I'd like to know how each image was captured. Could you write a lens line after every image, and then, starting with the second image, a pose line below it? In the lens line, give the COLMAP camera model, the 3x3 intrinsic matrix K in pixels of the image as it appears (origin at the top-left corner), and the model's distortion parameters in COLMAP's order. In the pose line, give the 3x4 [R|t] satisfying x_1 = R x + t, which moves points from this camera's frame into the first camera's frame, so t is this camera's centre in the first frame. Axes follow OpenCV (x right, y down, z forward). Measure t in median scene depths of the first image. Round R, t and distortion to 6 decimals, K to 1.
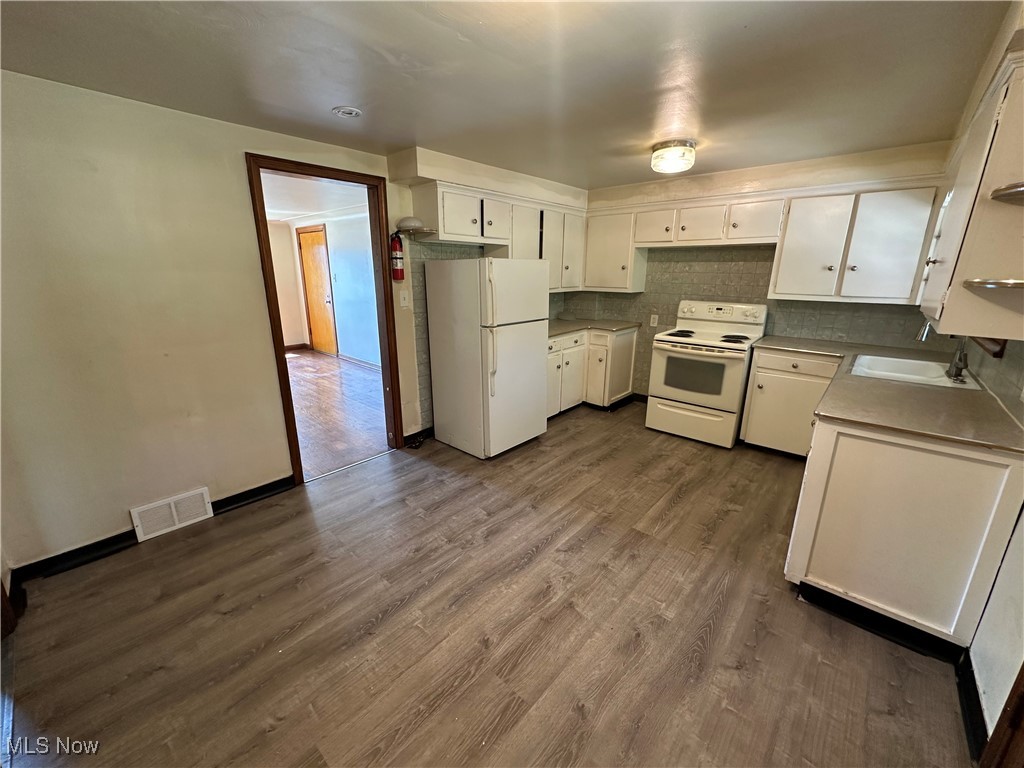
lens RADIAL K [[412.5, 0, 512.0], [0, 412.5, 384.0], [0, 0, 1]] dist [-0.002346, 0.000024]
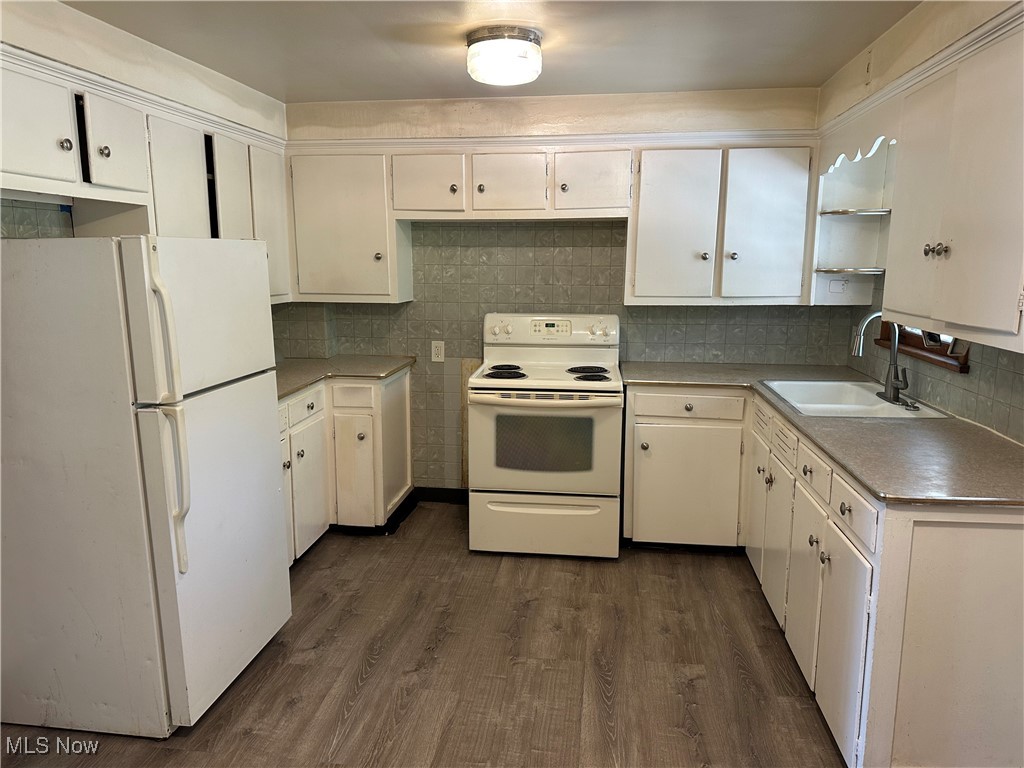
lens RADIAL K [[720.2, 0, 510.3], [0, 720.2, 388.4], [0, 0, 1]] dist [0.123633, -0.179909]
pose [[0.827415, -0.104926, 0.551702, -0.140153], [0.154306, 0.987056, -0.043697, -0.060047], [-0.539976, 0.121286, 0.832896, 0.190702]]
